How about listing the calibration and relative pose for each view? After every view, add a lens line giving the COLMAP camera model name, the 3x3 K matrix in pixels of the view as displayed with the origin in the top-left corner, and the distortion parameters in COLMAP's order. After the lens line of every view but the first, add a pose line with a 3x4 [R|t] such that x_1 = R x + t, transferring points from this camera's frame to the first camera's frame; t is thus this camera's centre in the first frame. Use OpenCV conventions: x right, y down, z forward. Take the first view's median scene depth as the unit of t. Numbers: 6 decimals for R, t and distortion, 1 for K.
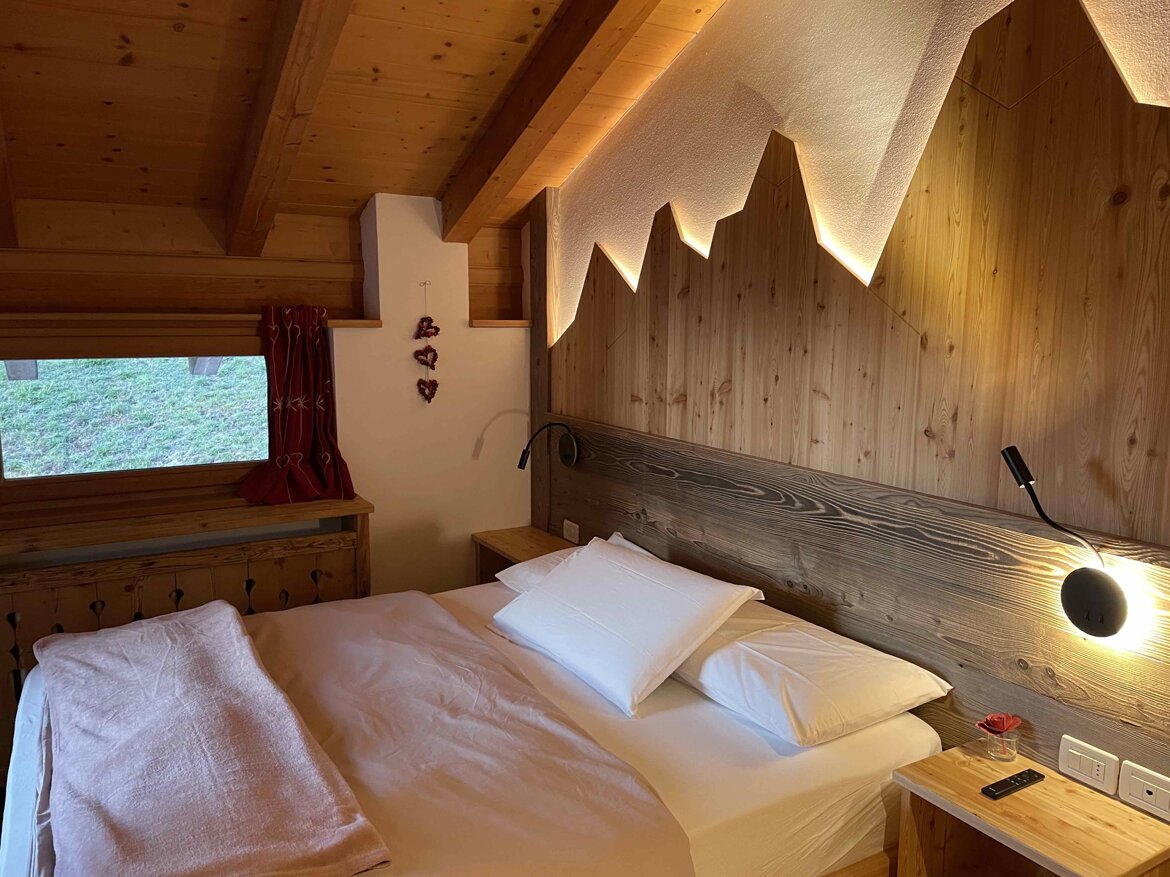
lens RADIAL K [[878.1, 0, 598.1], [0, 878.1, 438.3], [0, 0, 1]] dist [0.086849, -0.107327]
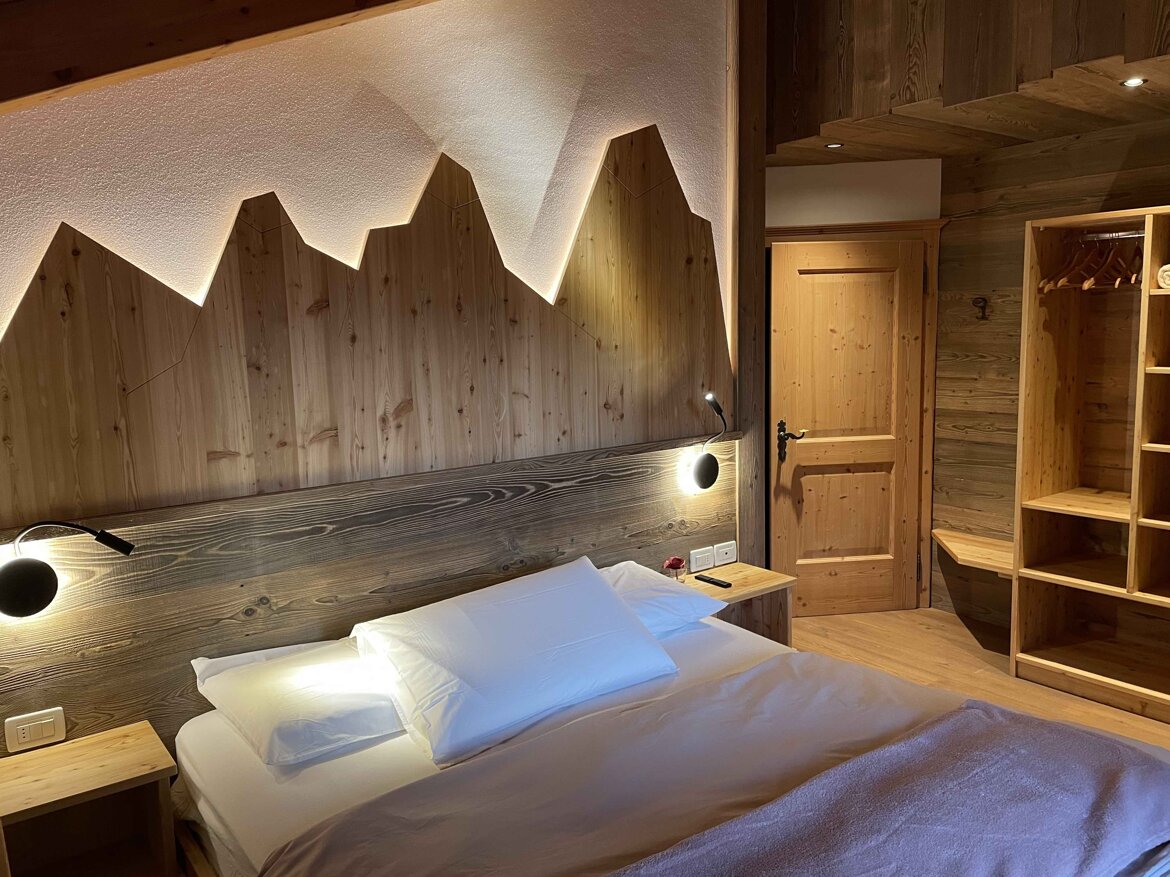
lens RADIAL K [[878.1, 0, 604.2], [0, 878.1, 433.9], [0, 0, 1]] dist [0.086849, -0.107327]
pose [[-0.121685, -0.132425, 0.983695, -0.923891], [0.163576, 0.974834, 0.151467, -0.158181], [-0.978997, 0.179341, -0.096961, 1.008190]]
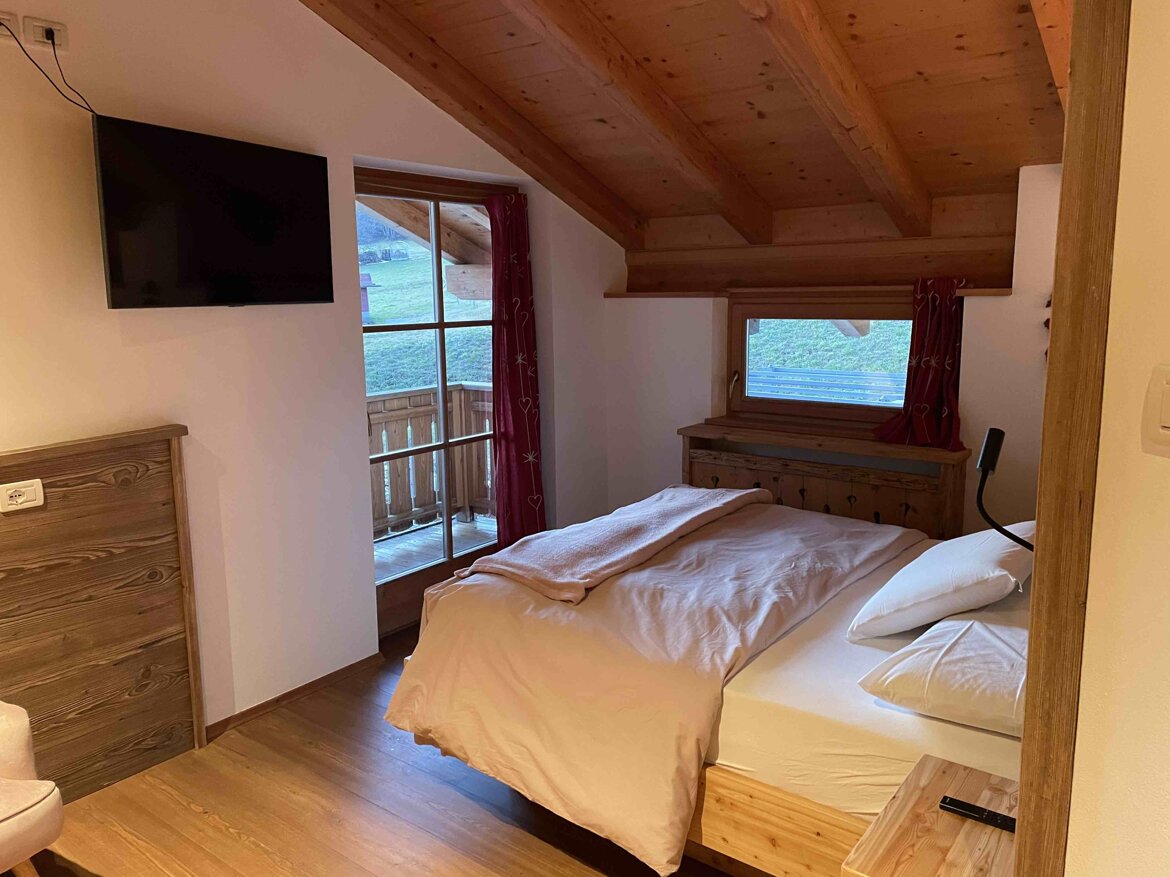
lens RADIAL K [[878.1, 0, 588.7], [0, 878.1, 426.6], [0, 0, 1]] dist [0.086849, -0.107327]
pose [[0.372337, 0.135158, -0.918203, 0.806763], [-0.119109, 0.988117, 0.097149, -0.021659], [0.920423, 0.073194, 0.384011, 0.210660]]
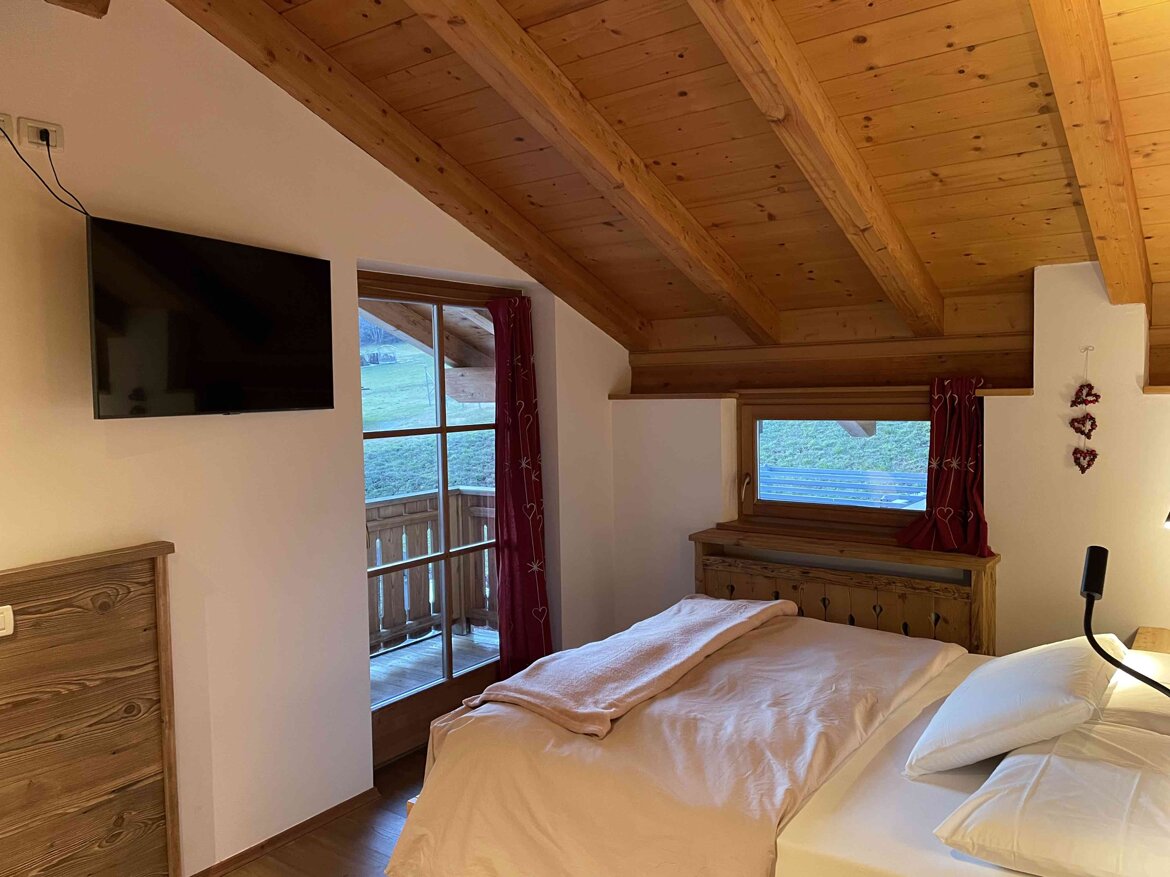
lens RADIAL K [[878.1, 0, 593.5], [0, 878.1, 436.5], [0, 0, 1]] dist [0.086849, -0.107327]
pose [[0.392609, 0.037303, -0.918948, 0.724024], [-0.109111, 0.994010, -0.006266, -0.024114], [0.913210, 0.102728, 0.394328, 0.198757]]
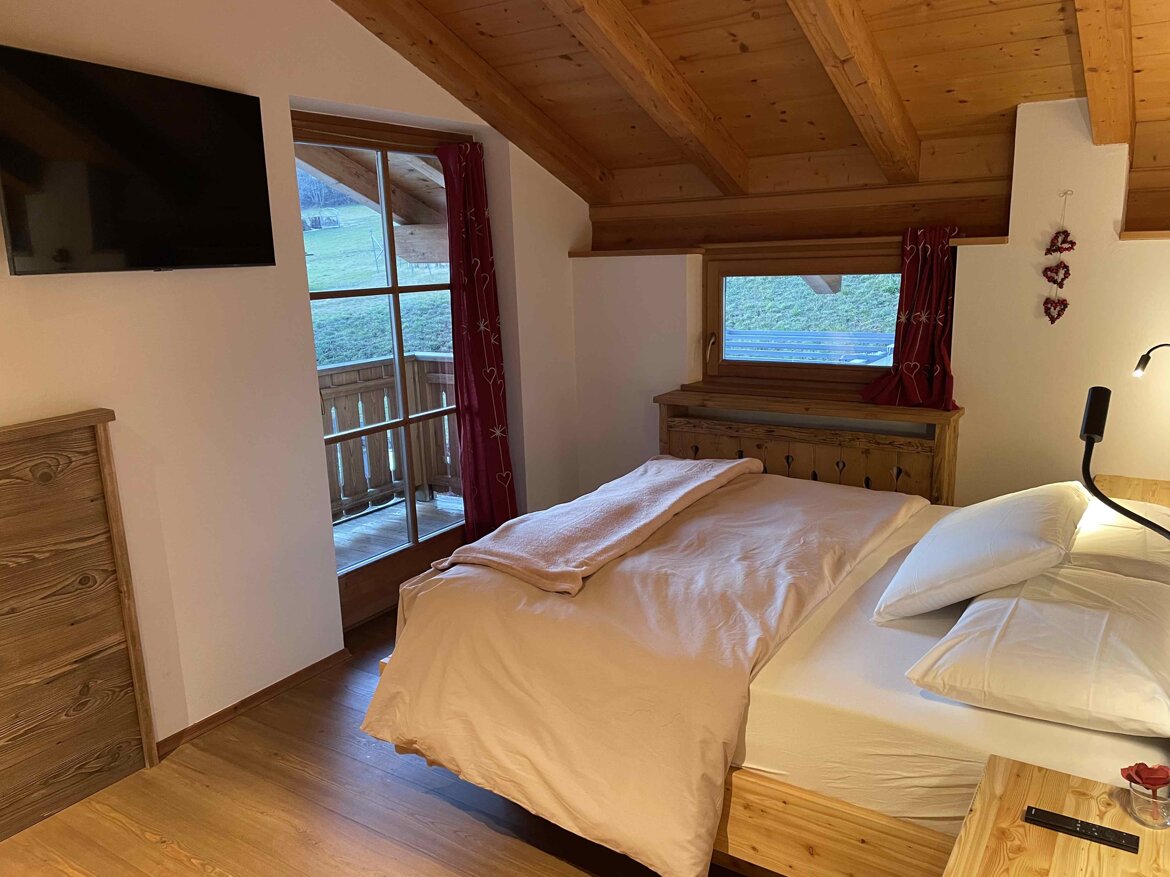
lens RADIAL K [[878.1, 0, 591.4], [0, 878.1, 445.4], [0, 0, 1]] dist [0.086849, -0.107327]
pose [[0.437303, 0.174181, -0.882285, 0.678587], [-0.095557, 0.984510, 0.146999, -0.008301], [0.894223, 0.020026, 0.447173, 0.206607]]
